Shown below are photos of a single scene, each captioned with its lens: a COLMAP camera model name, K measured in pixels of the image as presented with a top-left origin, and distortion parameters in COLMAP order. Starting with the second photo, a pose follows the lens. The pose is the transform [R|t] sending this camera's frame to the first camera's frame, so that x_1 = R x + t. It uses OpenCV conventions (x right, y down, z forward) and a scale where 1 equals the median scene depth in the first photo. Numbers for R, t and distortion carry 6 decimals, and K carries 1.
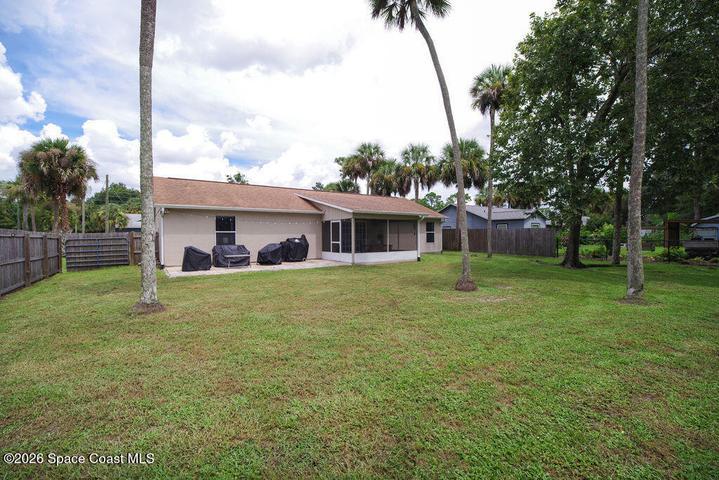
lens RADIAL K [[314.3, 0, 358.6], [0, 314.3, 244.5], [0, 0, 1]] dist [-0.011927, -0.000074]
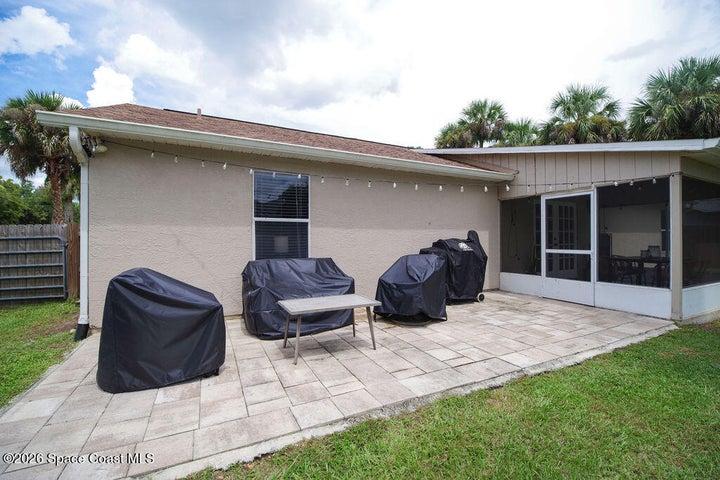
lens RADIAL K [[314.8, 0, 360.4], [0, 314.8, 240.2], [0, 0, 1]] dist [-0.011927, -0.000074]
pose [[0.989418, 0.002796, -0.145063, -0.263787], [-0.006835, 0.999602, -0.027354, -0.008166], [0.144929, 0.028056, 0.989044, 0.612729]]
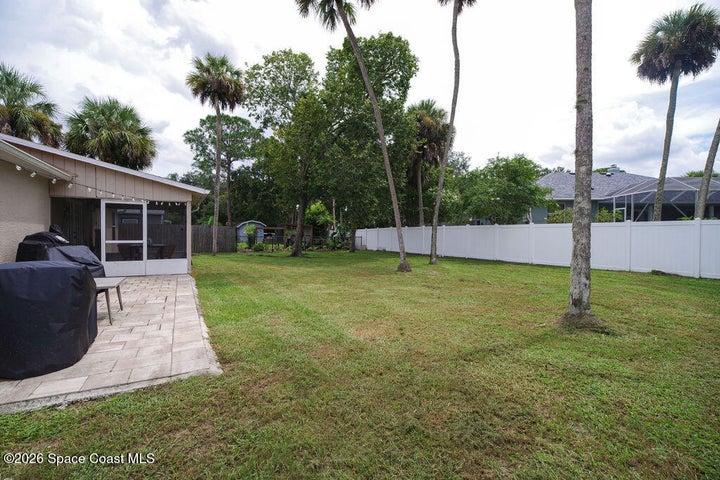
lens RADIAL K [[314.8, 0, 357.0], [0, 314.8, 237.2], [0, 0, 1]] dist [-0.011927, -0.000074]
pose [[0.100896, -0.004808, 0.994885, -0.570101], [0.020217, 0.999792, 0.002782, -0.007717], [-0.994692, 0.019833, 0.100972, 0.565052]]
